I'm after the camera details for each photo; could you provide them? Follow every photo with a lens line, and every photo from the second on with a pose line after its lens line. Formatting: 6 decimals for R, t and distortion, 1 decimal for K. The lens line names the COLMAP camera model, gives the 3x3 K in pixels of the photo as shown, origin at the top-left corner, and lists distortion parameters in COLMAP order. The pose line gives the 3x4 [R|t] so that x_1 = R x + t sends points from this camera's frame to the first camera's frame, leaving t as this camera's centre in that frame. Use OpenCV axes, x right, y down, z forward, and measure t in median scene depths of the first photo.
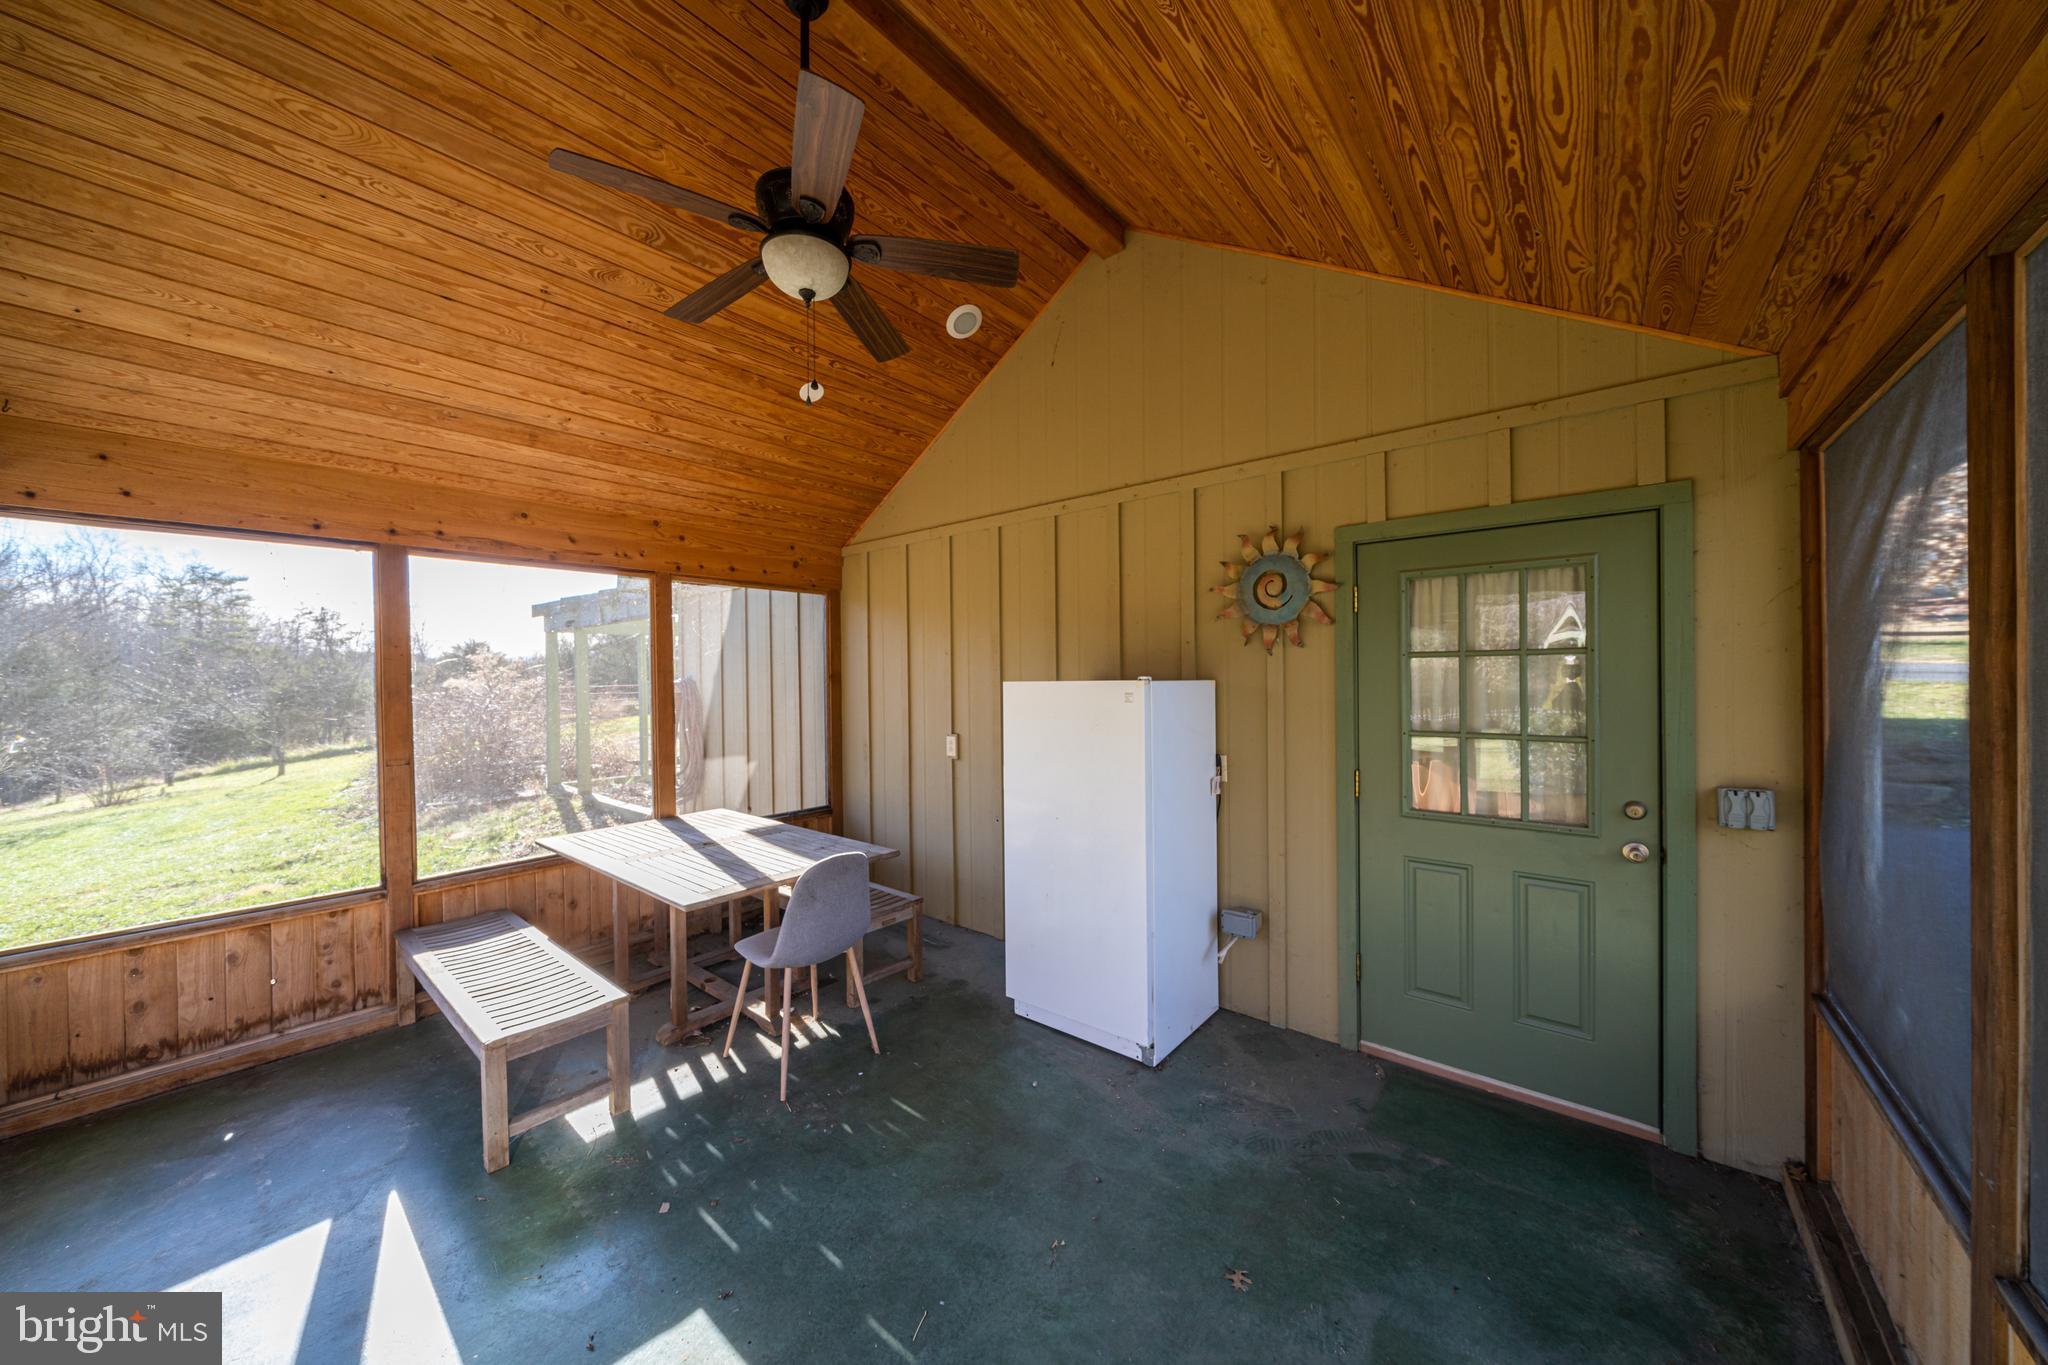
lens RADIAL K [[711.6, 0, 1006.9], [0, 711.6, 676.6], [0, 0, 1]] dist [-0.000262, -0.000050]
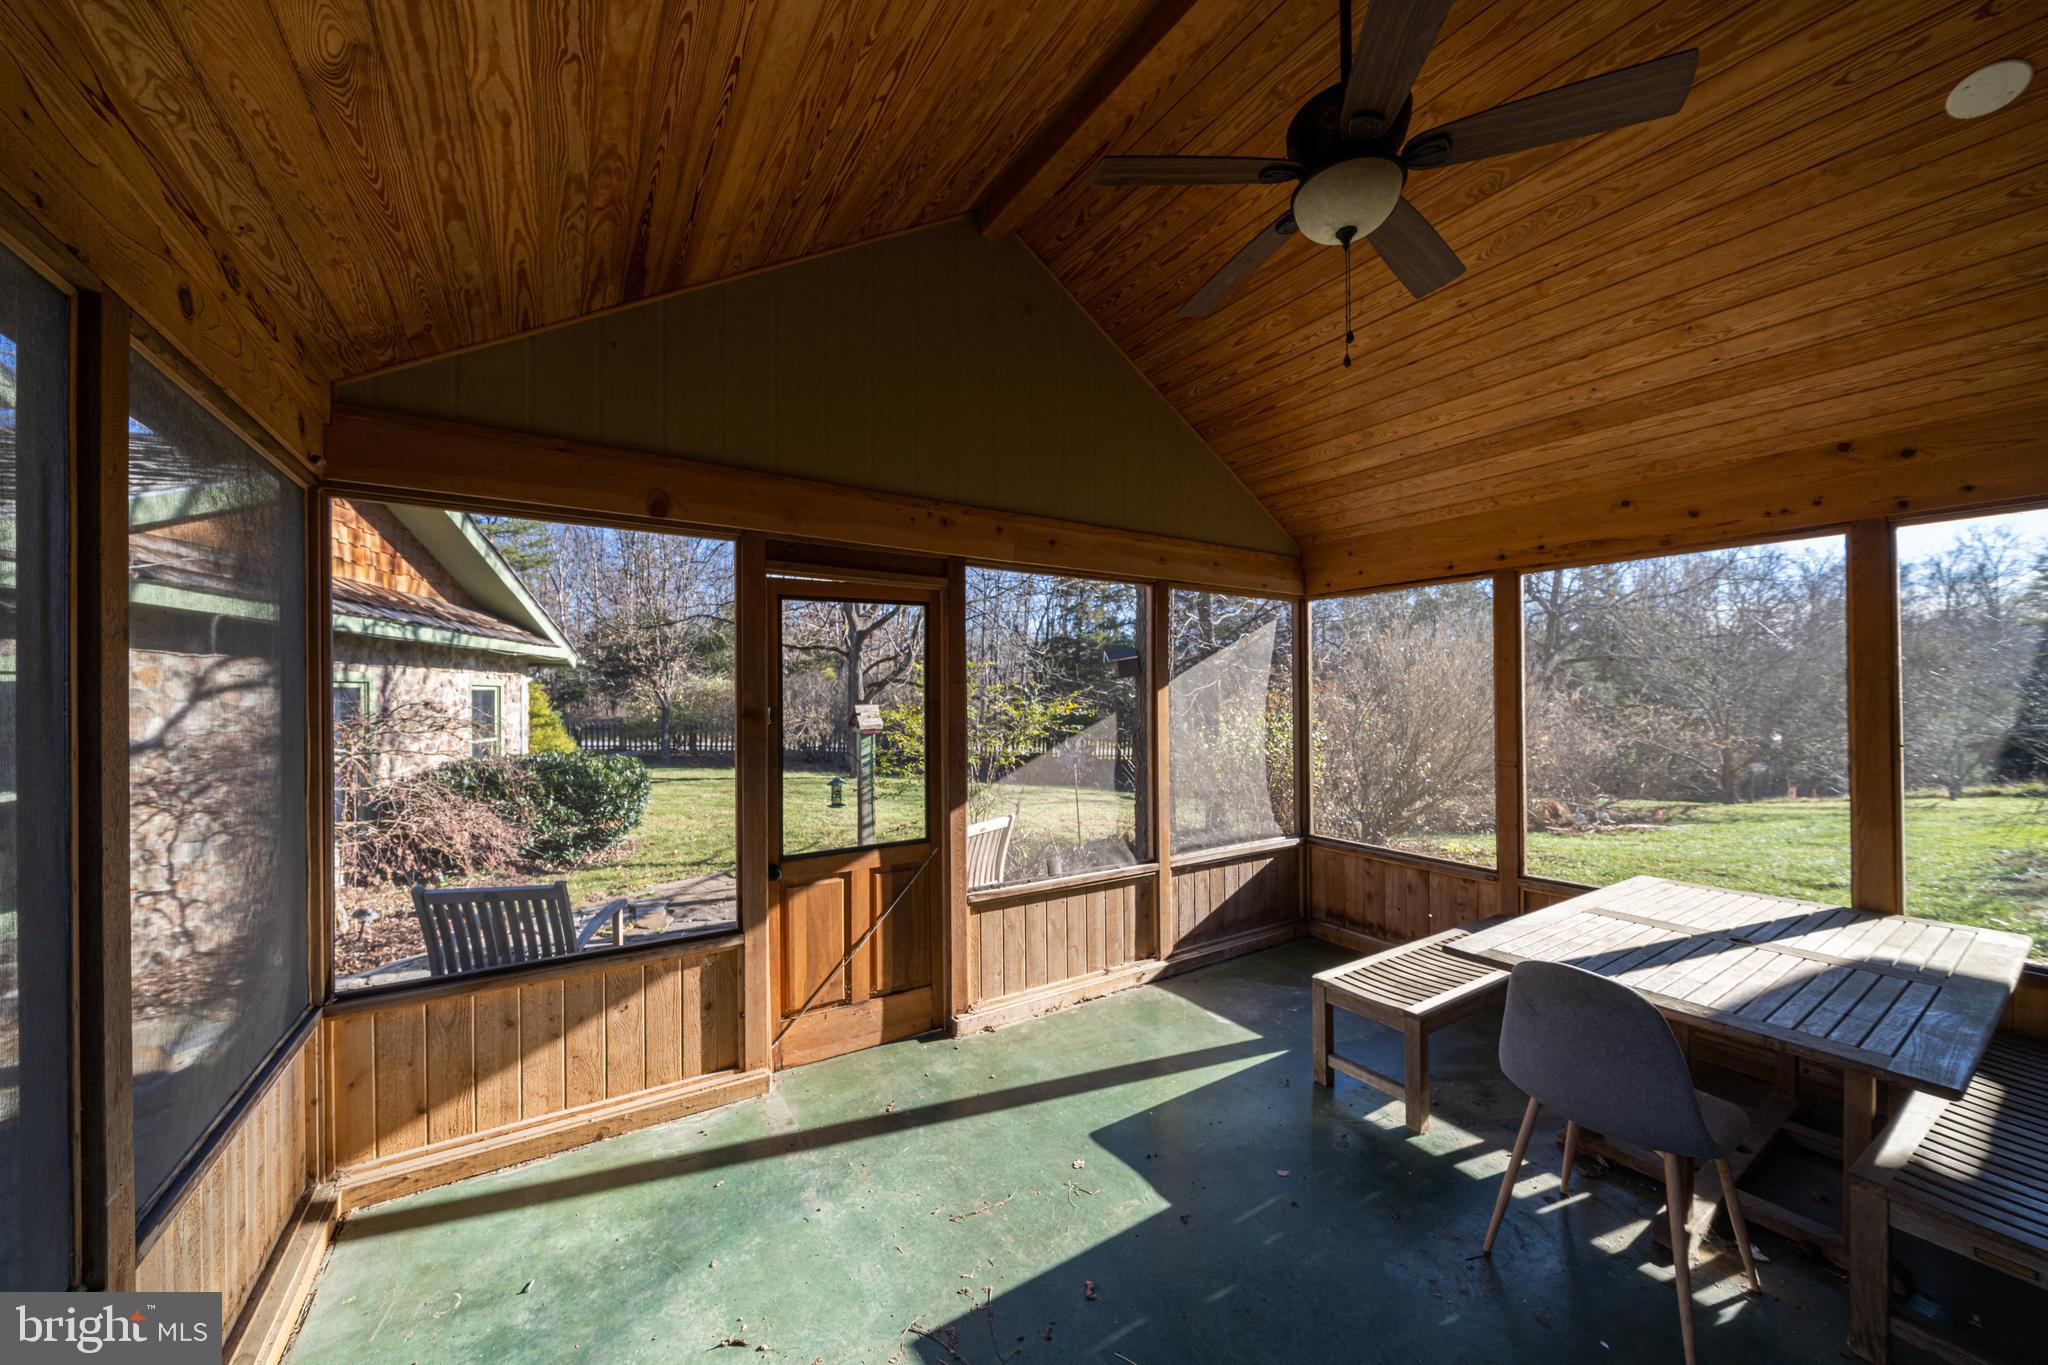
lens RADIAL K [[711.6, 0, 1005.4], [0, 711.6, 694.2], [0, 0, 1]] dist [-0.000262, -0.000050]
pose [[-0.301196, 0.010843, -0.953501, 0.432058], [0.005557, 0.999938, 0.009616, -0.003364], [0.953546, -0.002402, -0.301238, 0.580624]]
